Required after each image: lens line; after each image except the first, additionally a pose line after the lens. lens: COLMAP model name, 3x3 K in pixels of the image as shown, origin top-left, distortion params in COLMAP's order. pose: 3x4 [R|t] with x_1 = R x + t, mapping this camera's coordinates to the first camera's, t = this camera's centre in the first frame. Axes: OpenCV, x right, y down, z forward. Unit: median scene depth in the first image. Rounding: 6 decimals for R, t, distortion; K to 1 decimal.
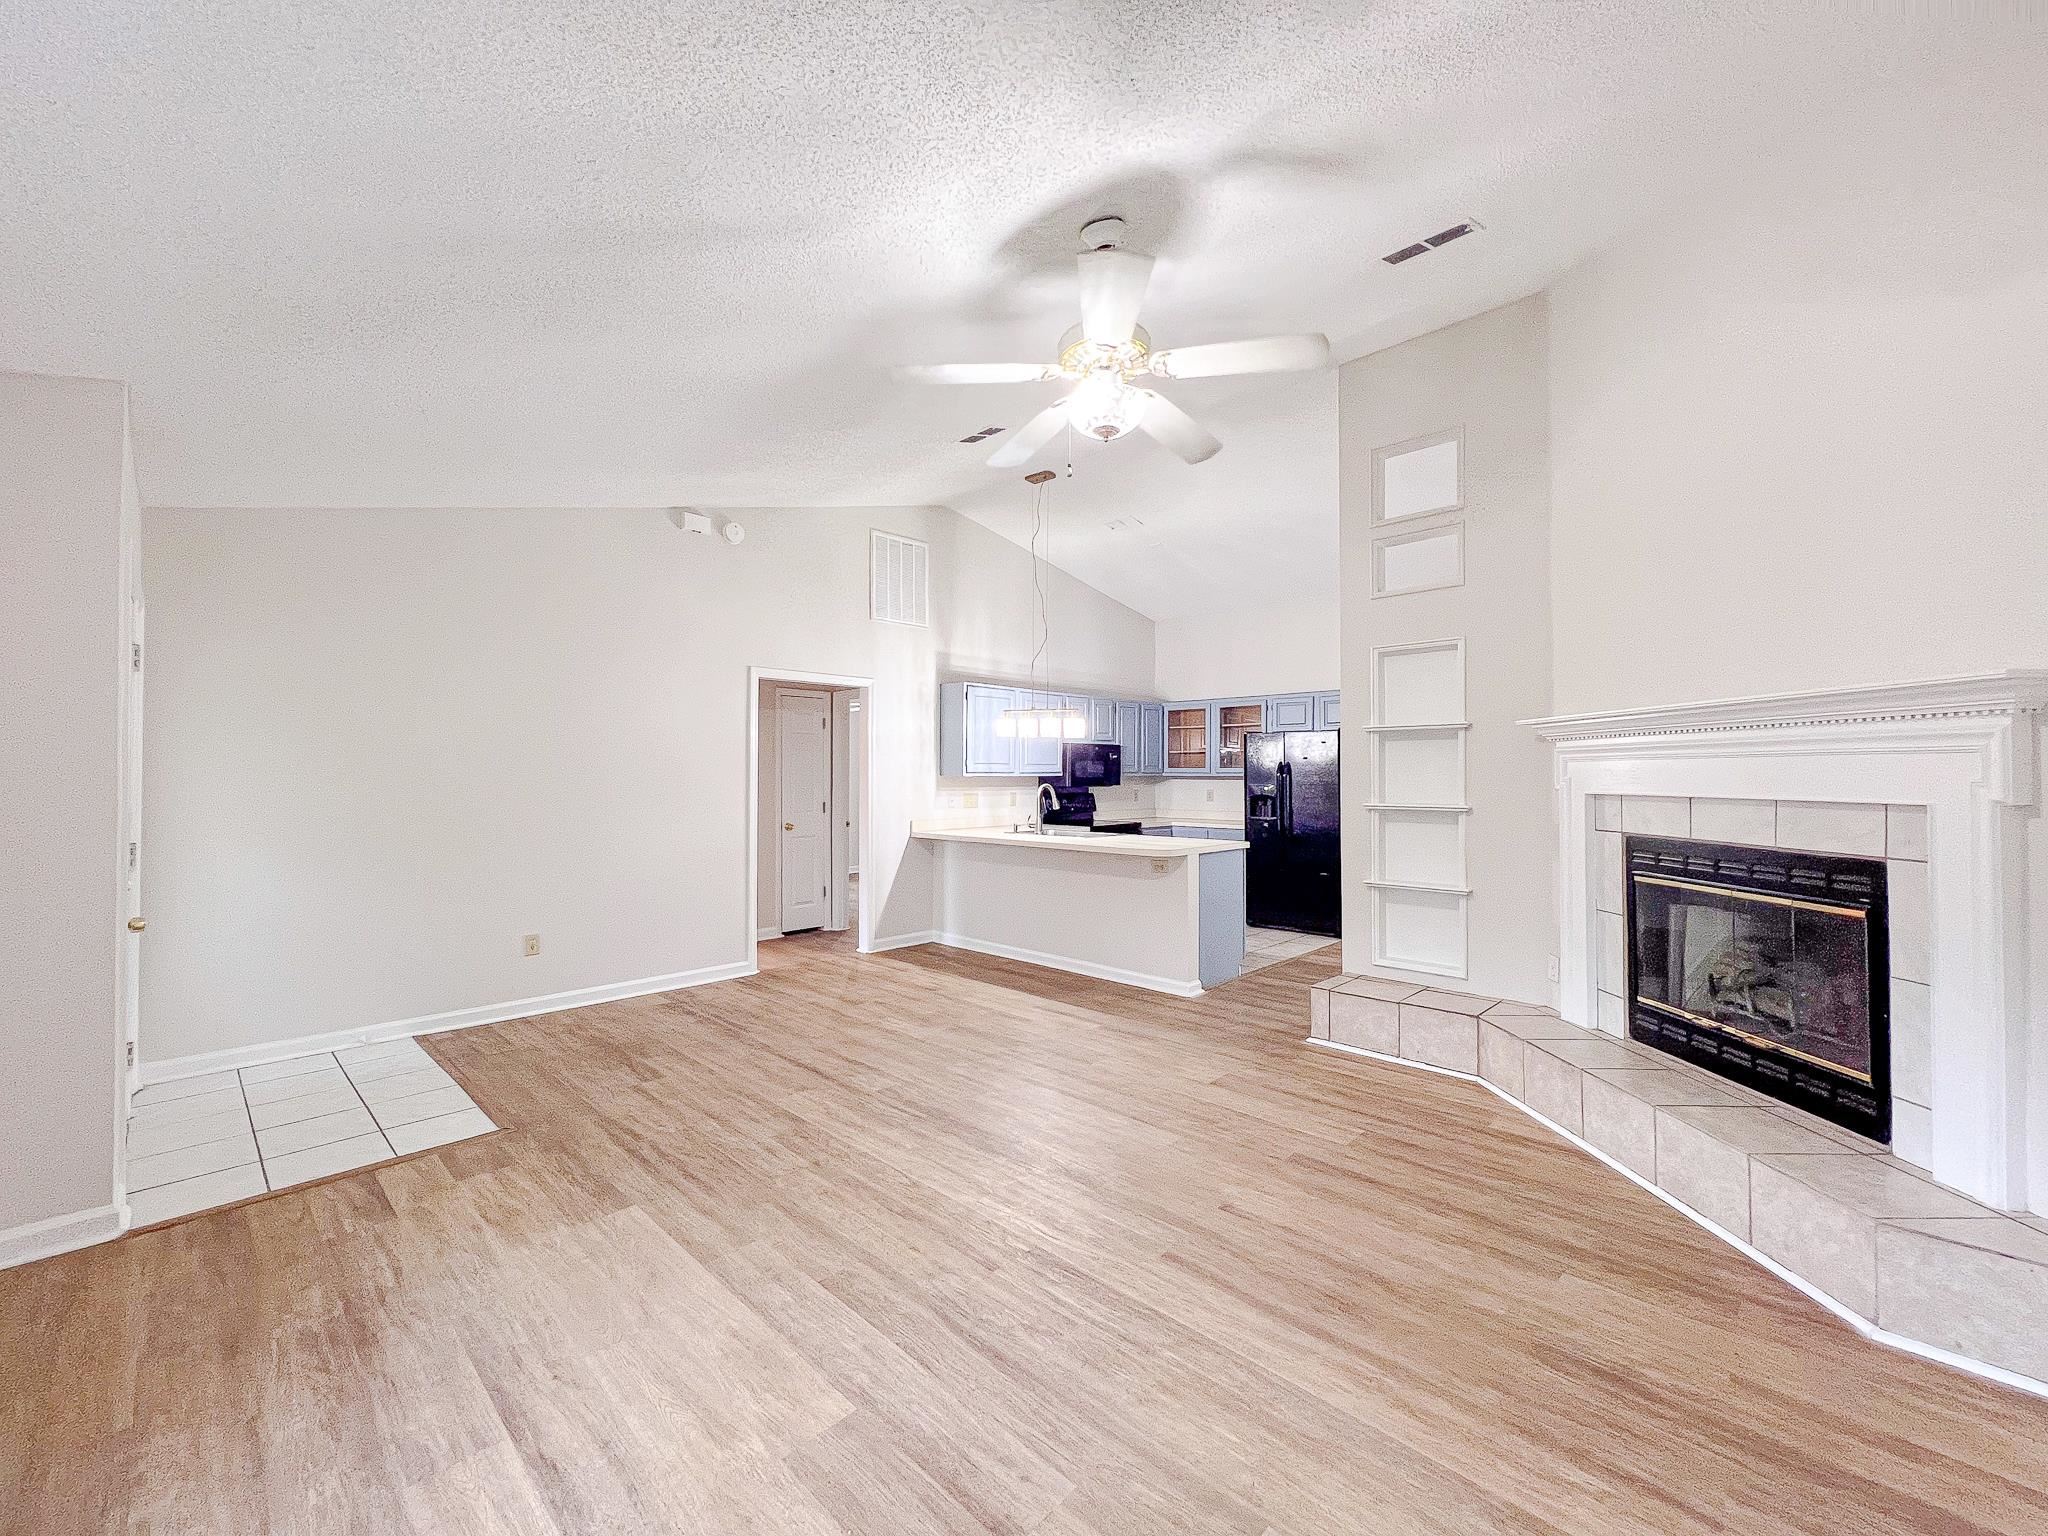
lens RADIAL K [[824.1, 0, 1019.0], [0, 824.1, 761.0], [0, 0, 1]] dist [-0.003682, 0.000936]
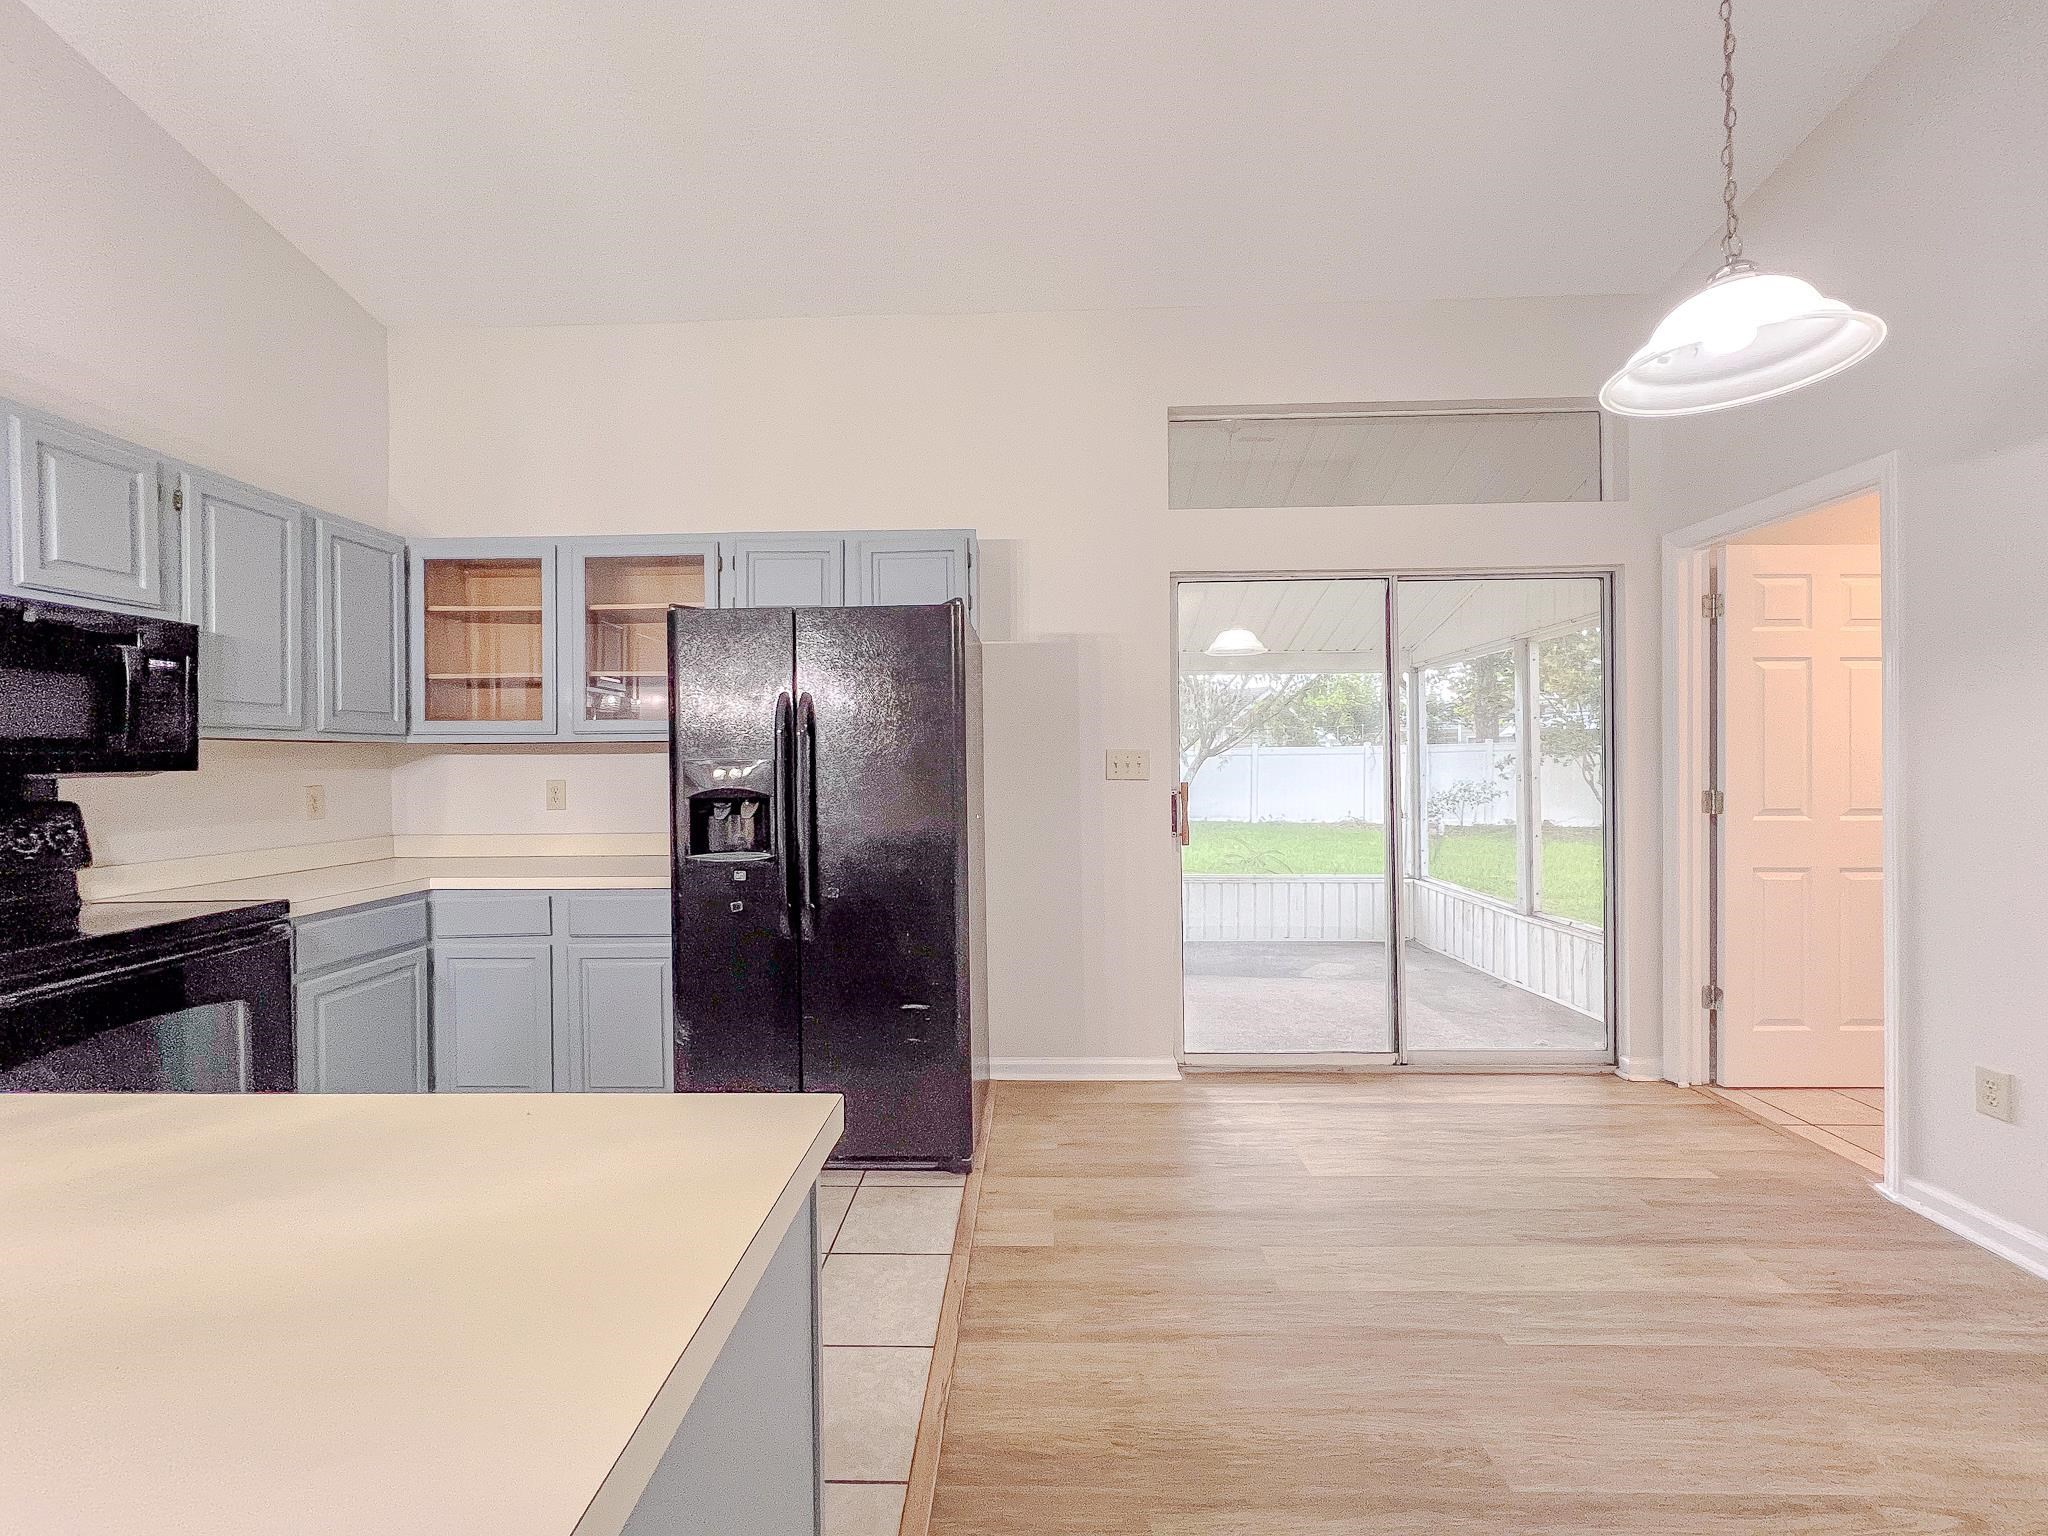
lens RADIAL K [[824.1, 0, 1018.8], [0, 824.1, 763.4], [0, 0, 1]] dist [-0.003682, 0.000936]
pose [[0.738549, -0.008047, 0.674152, 0.321301], [-0.001699, 0.999903, 0.013796, 0.052390], [-0.674198, -0.011334, 0.738464, 1.386301]]
